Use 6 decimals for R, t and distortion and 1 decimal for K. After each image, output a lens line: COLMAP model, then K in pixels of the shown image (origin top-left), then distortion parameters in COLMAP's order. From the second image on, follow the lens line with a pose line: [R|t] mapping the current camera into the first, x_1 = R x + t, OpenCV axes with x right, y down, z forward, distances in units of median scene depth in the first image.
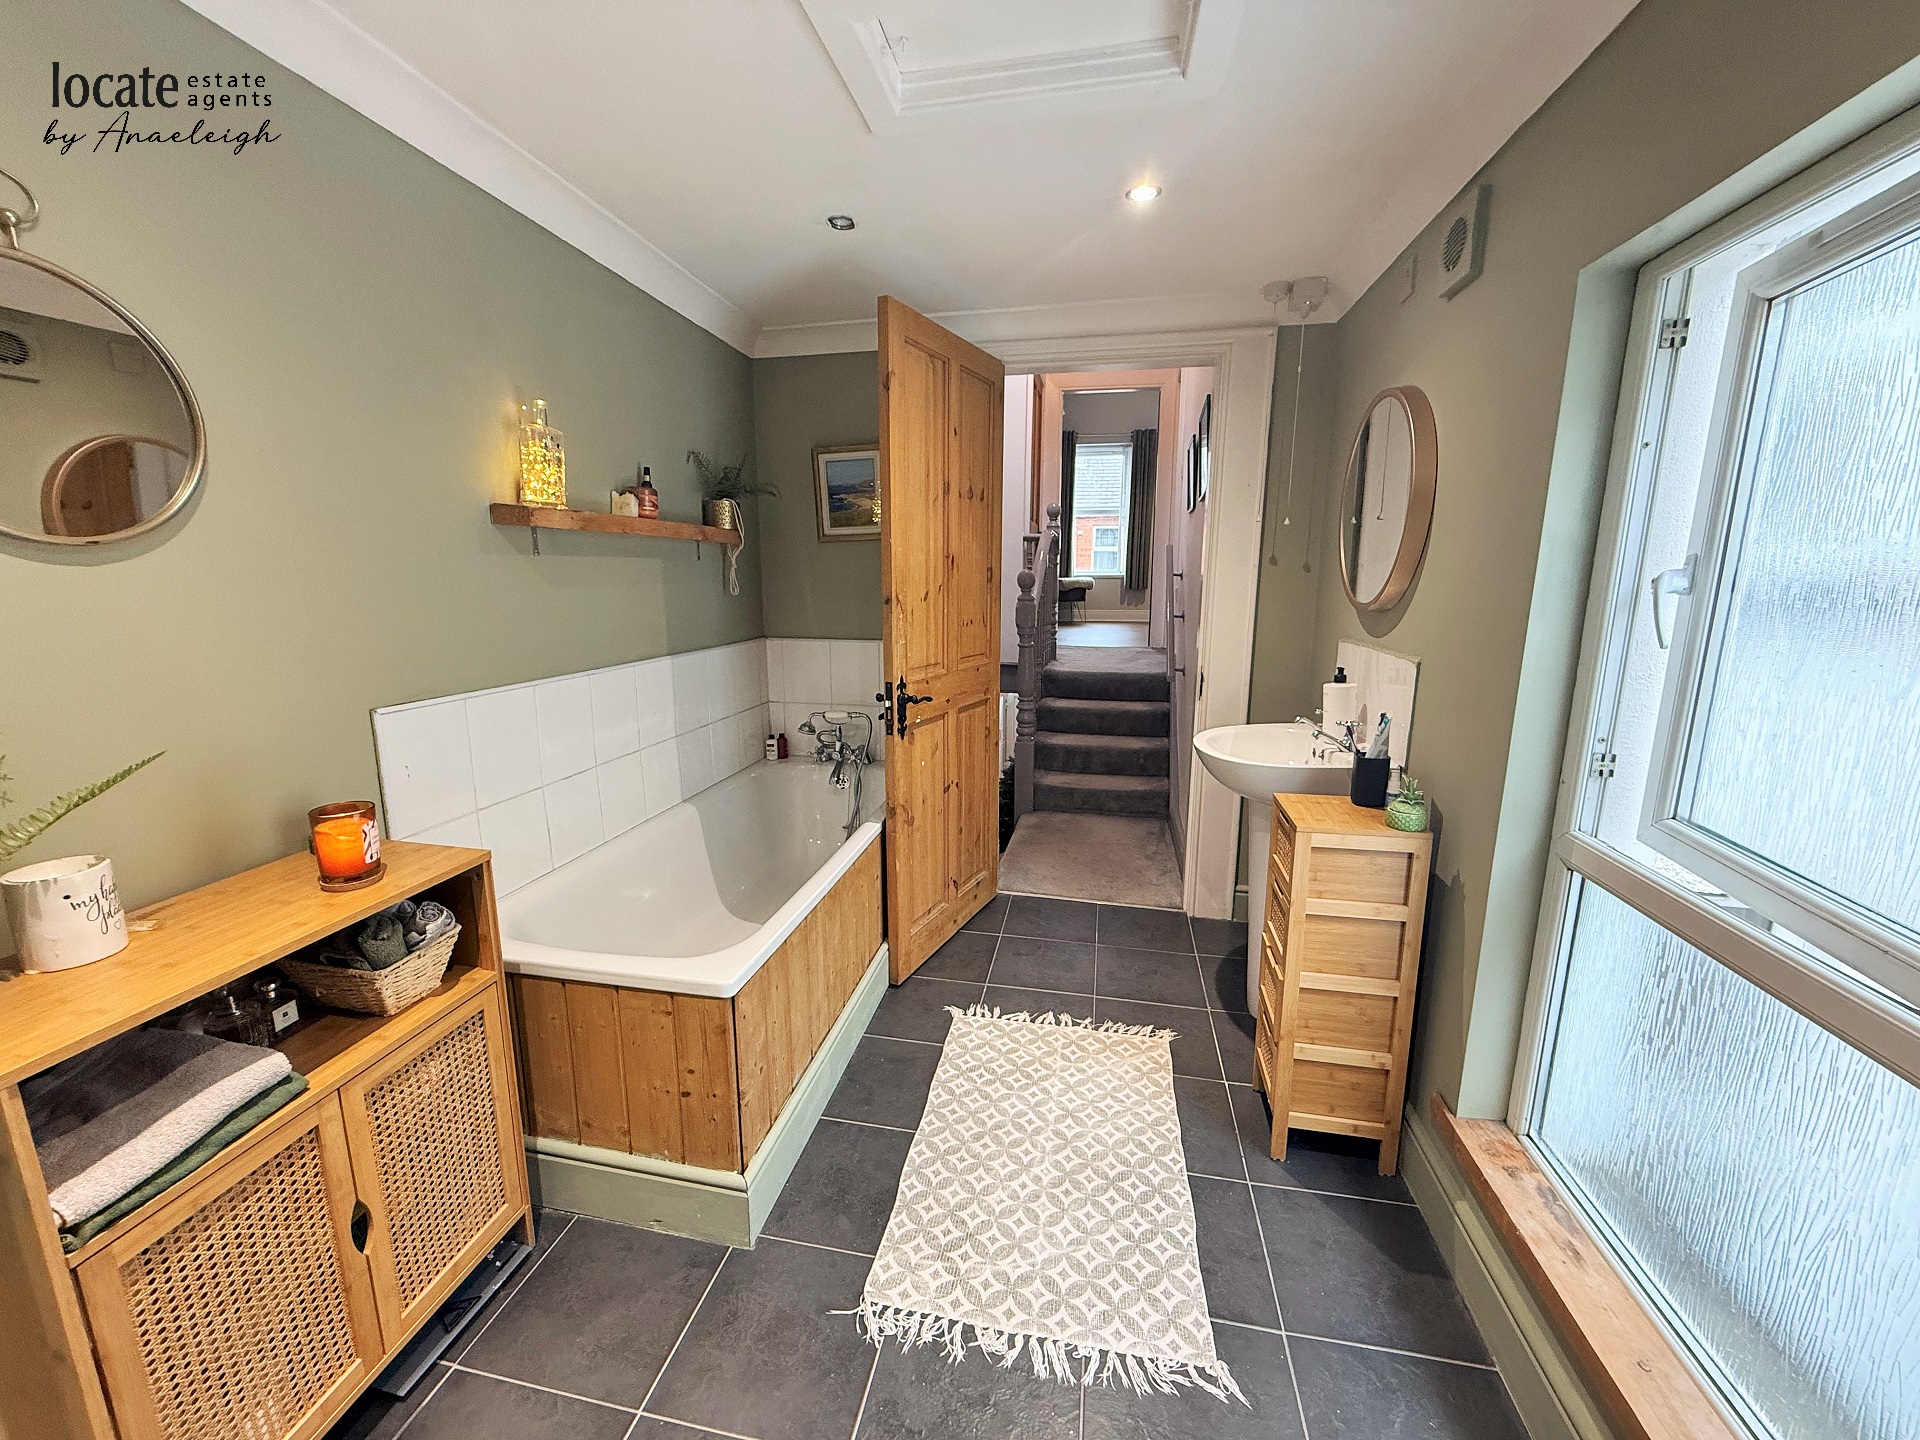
lens RADIAL K [[762.0, 0, 953.7], [0, 762.0, 722.3], [0, 0, 1]] dist [0.001803, 0.000100]
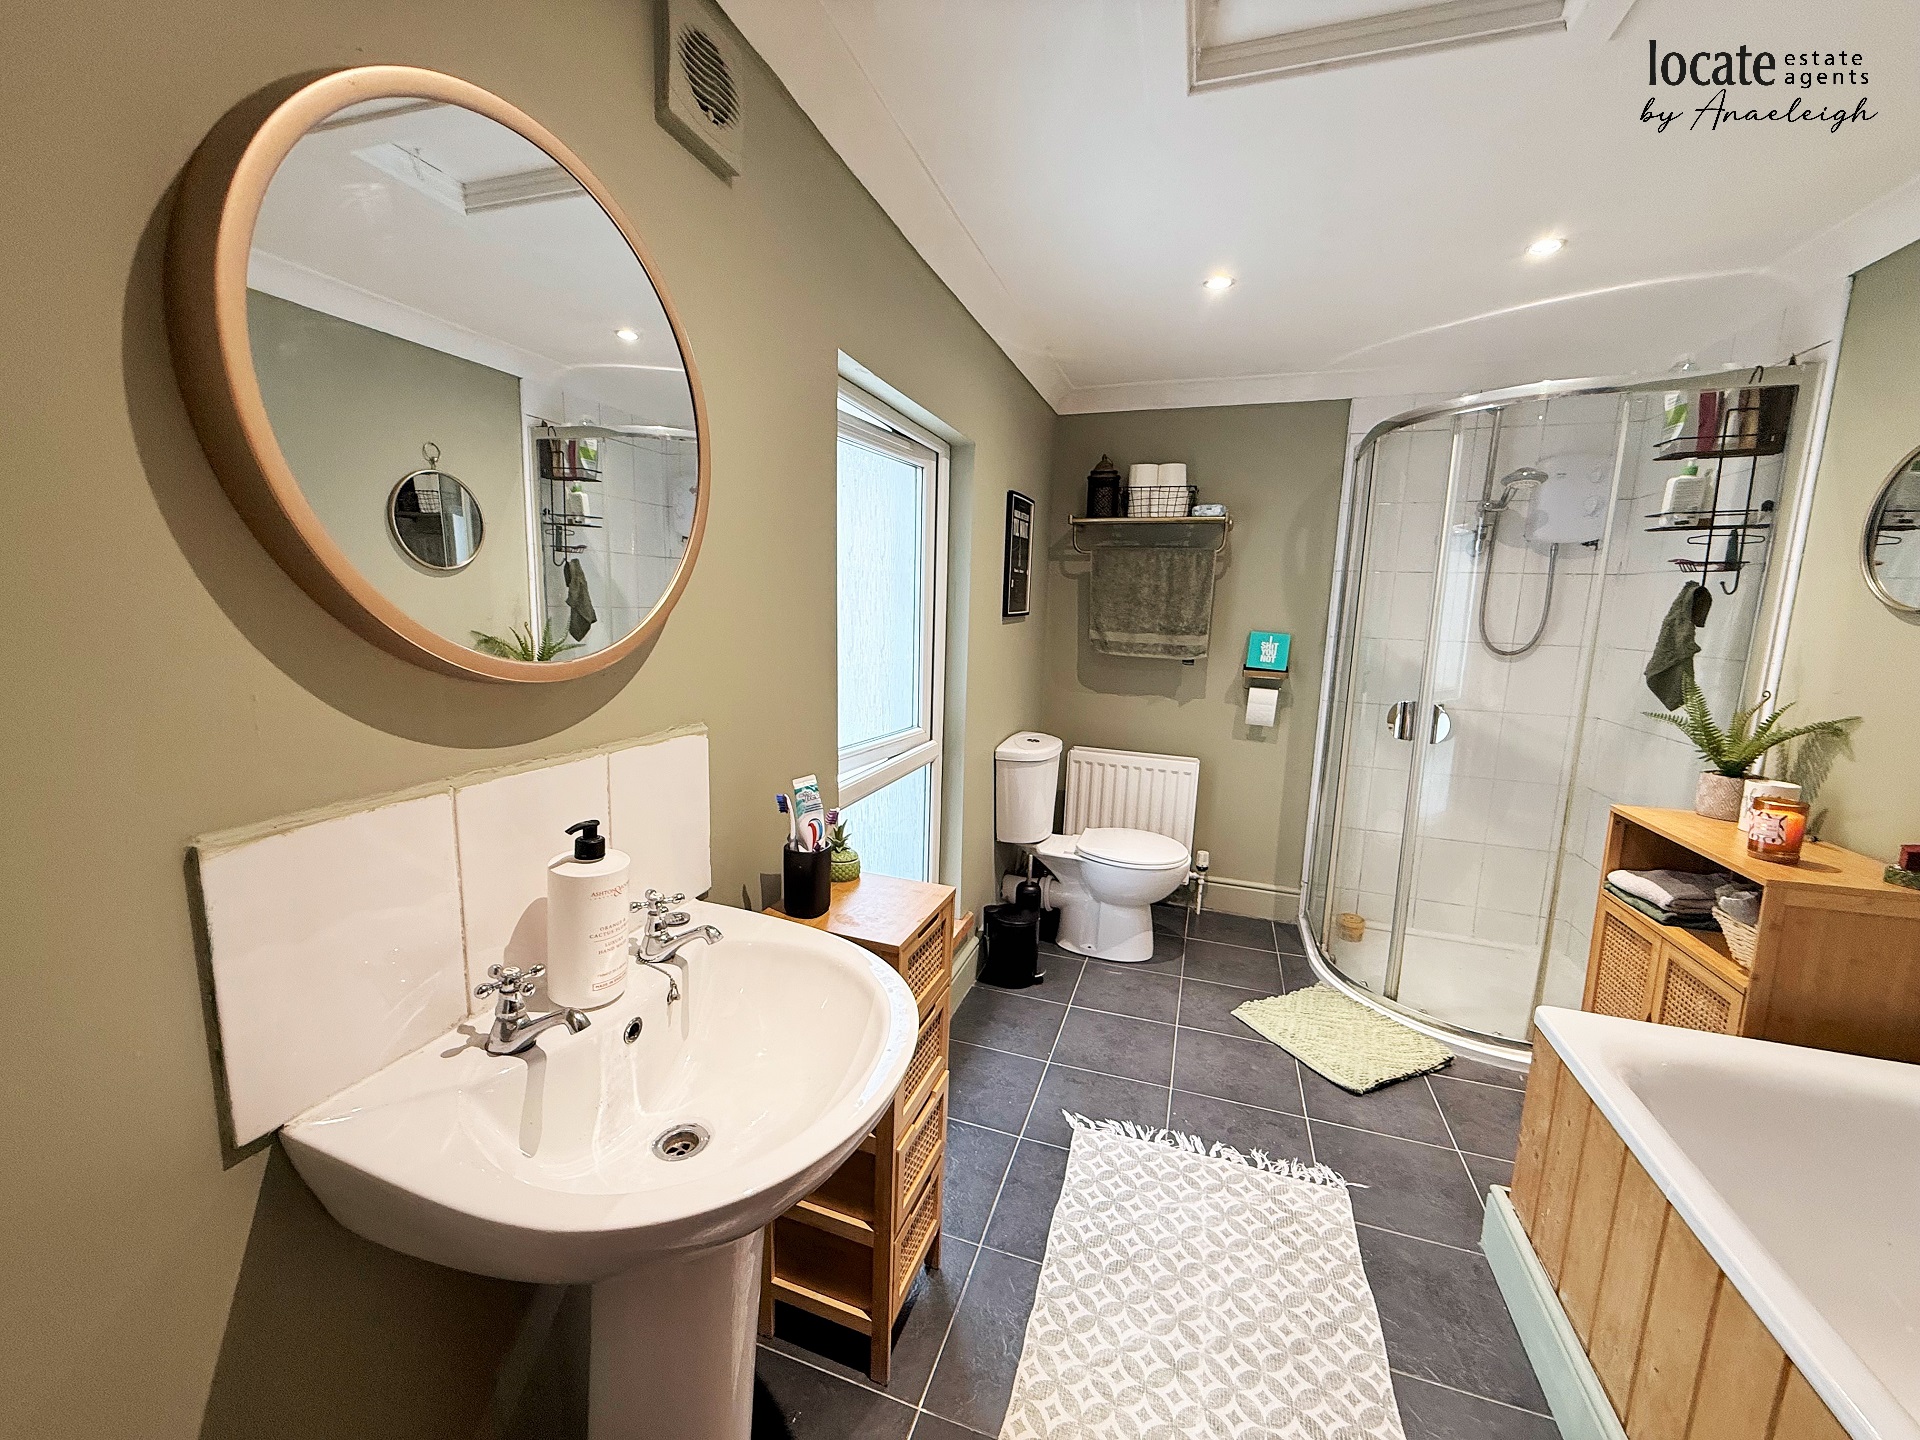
lens RADIAL K [[762.0, 0, 953.7], [0, 762.0, 722.3], [0, 0, 1]] dist [0.001803, 0.000100]
pose [[-0.990995, -0.047820, 0.125067, 0.335027], [-0.002531, 0.940575, 0.339576, -0.326812], [-0.133874, 0.336201, -0.932227, 1.675083]]
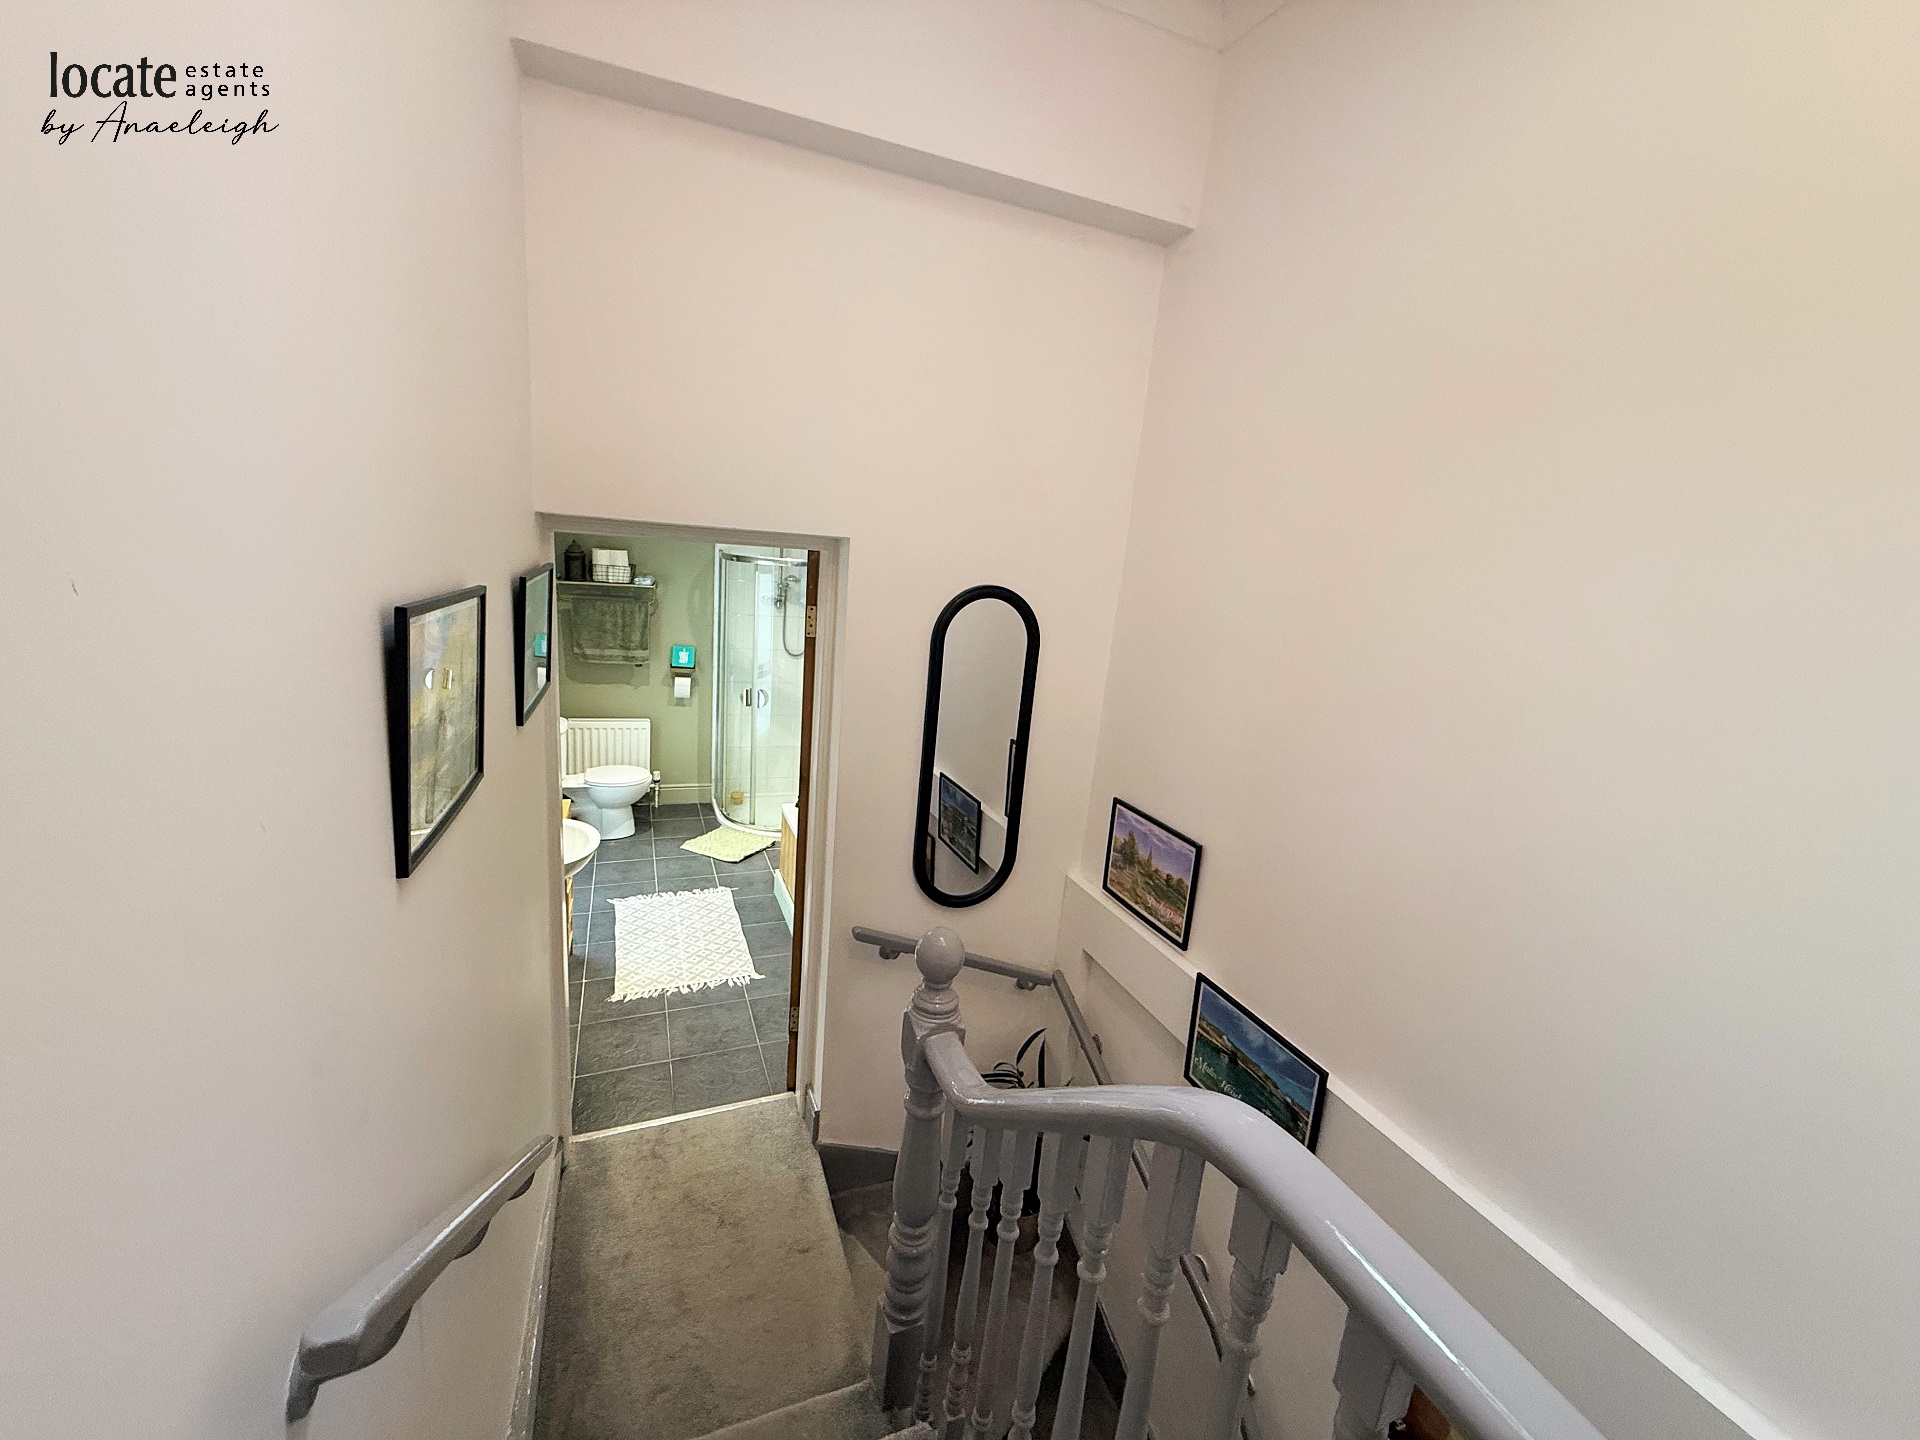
lens RADIAL K [[762.0, 0, 953.7], [0, 762.0, 722.3], [0, 0, 1]] dist [0.001803, 0.000100]
pose [[-0.828130, 0.055733, -0.557758, 0.720068], [-0.185639, 0.911622, 0.366720, -1.054972], [0.528903, 0.407234, -0.744596, 3.037317]]
